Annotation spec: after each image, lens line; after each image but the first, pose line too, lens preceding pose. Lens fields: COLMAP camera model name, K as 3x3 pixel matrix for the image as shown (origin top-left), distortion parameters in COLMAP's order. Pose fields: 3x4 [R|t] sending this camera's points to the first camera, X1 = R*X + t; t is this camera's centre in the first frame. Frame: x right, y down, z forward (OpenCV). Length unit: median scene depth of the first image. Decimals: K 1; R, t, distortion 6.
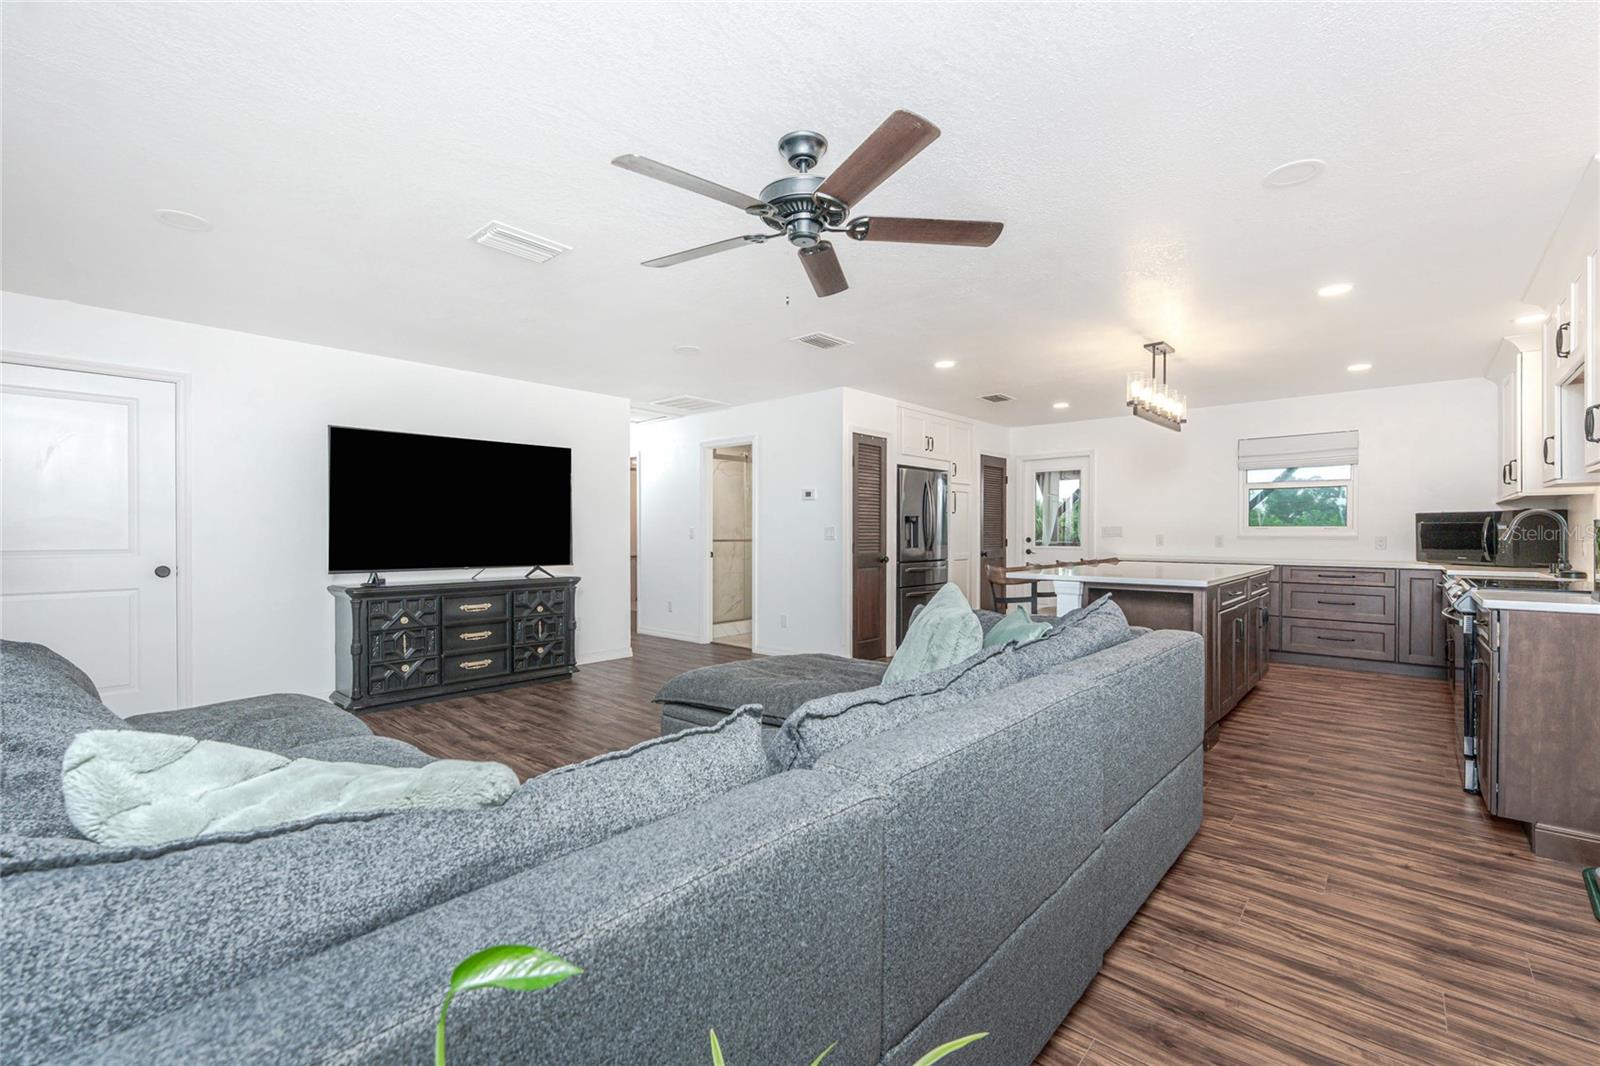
lens RADIAL K [[670.5, 0, 819.4], [0, 670.5, 539.2], [0, 0, 1]] dist [-0.004003, -0.002526]
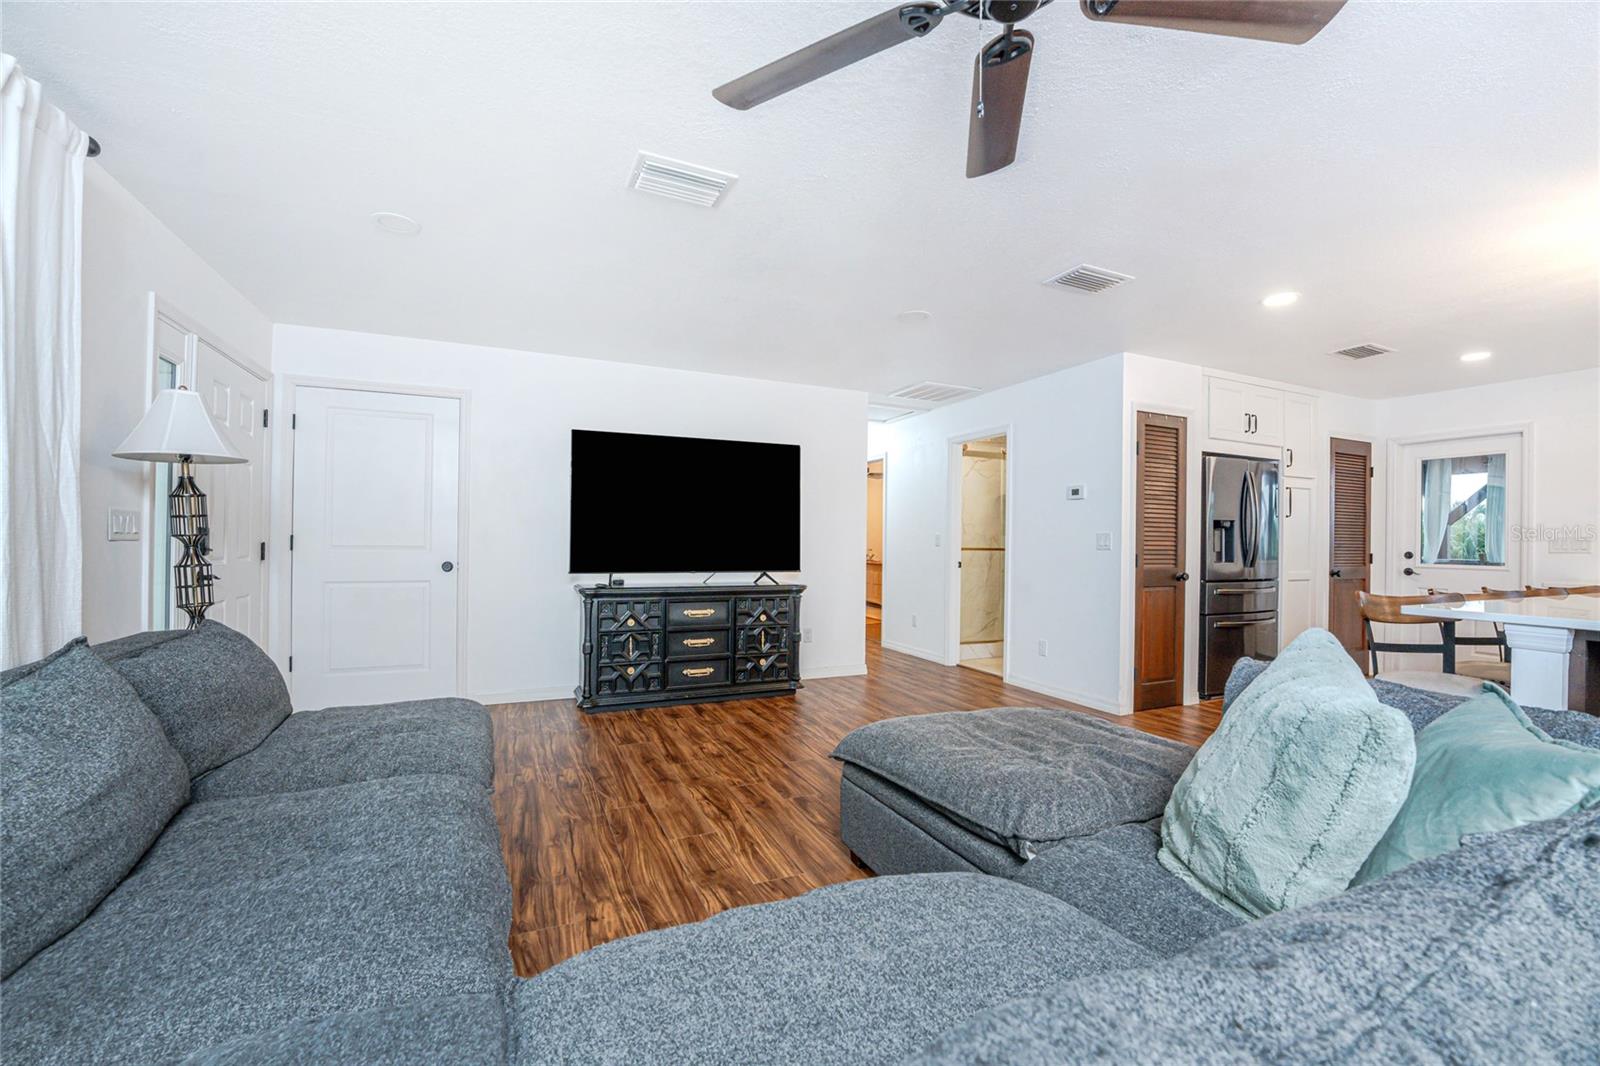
lens RADIAL K [[670.5, 0, 814.4], [0, 670.5, 539.2], [0, 0, 1]] dist [-0.004003, -0.002526]
pose [[0.917586, 0.011120, -0.397381, 0.018212], [-0.016661, 0.999806, -0.010493, 0.002859], [0.397187, 0.016249, 0.917594, 0.155691]]
